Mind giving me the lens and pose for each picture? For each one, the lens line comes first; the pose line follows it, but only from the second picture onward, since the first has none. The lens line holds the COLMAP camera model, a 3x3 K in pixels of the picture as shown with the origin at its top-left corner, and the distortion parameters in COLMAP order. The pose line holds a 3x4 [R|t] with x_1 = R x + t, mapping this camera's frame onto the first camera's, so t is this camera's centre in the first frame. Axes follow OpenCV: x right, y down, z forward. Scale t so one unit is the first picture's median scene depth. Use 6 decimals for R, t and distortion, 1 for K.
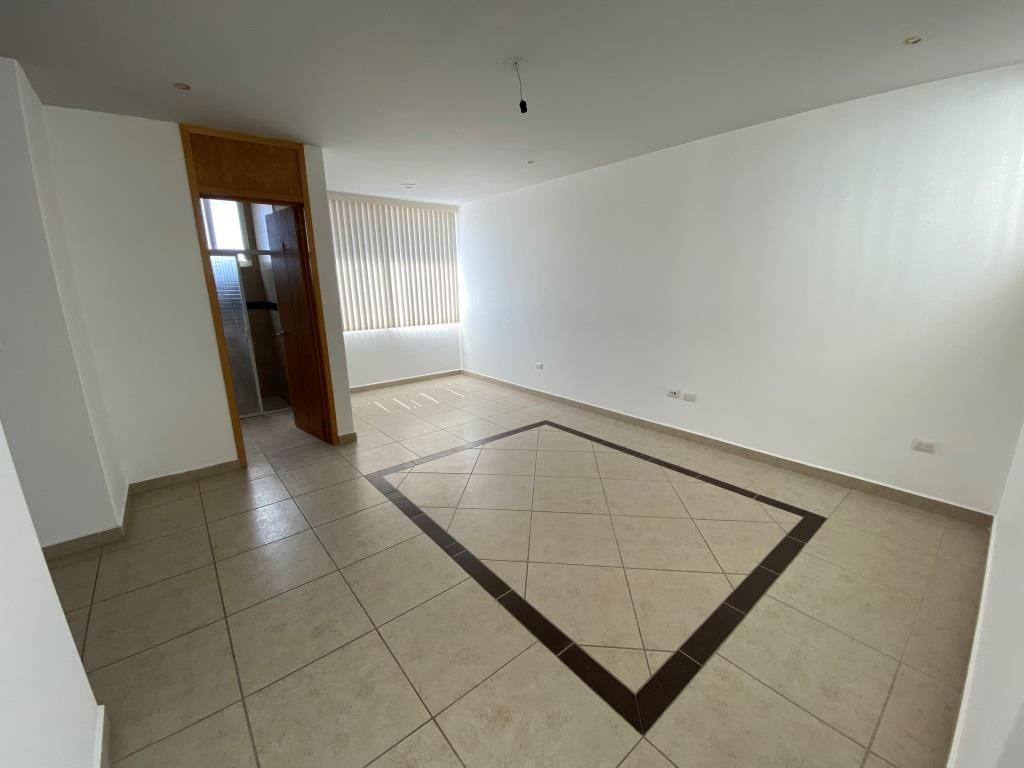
lens RADIAL K [[416.6, 0, 512.4], [0, 416.6, 385.0], [0, 0, 1]] dist [0.029897, -0.024779]
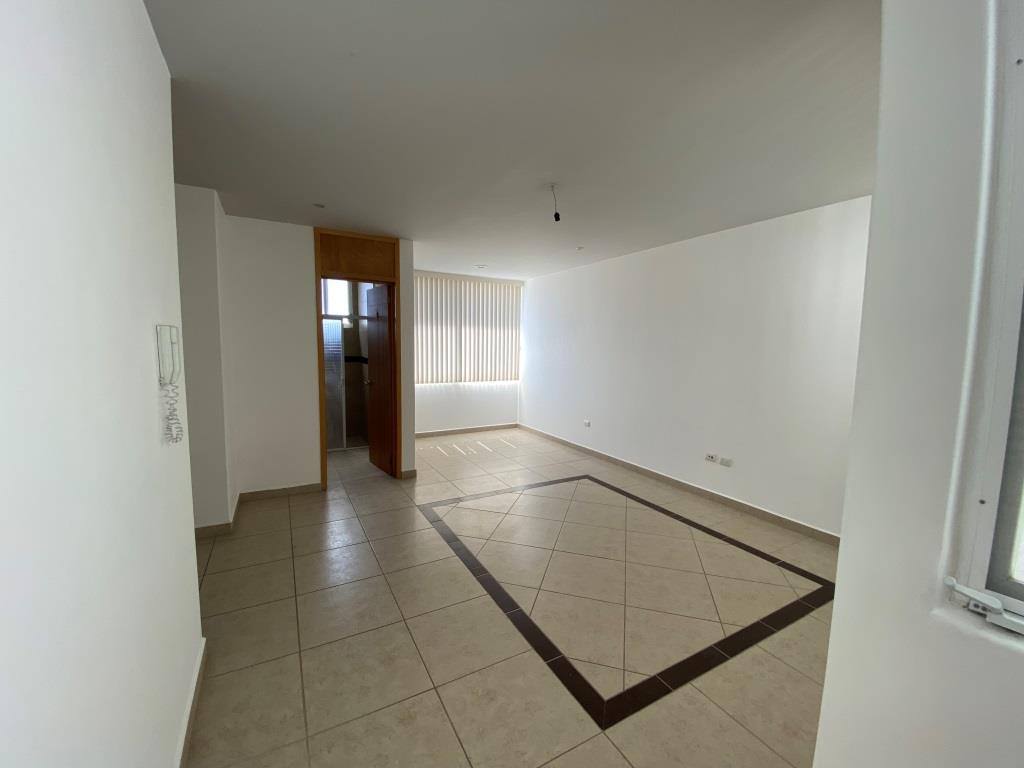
lens RADIAL K [[416.6, 0, 512.4], [0, 416.6, 385.0], [0, 0, 1]] dist [0.029897, -0.024779]
pose [[0.983364, 0.048242, -0.175123, 0.092359], [-0.072919, 0.987837, -0.137336, 0.025757], [0.166368, 0.147821, 0.974921, -0.135656]]
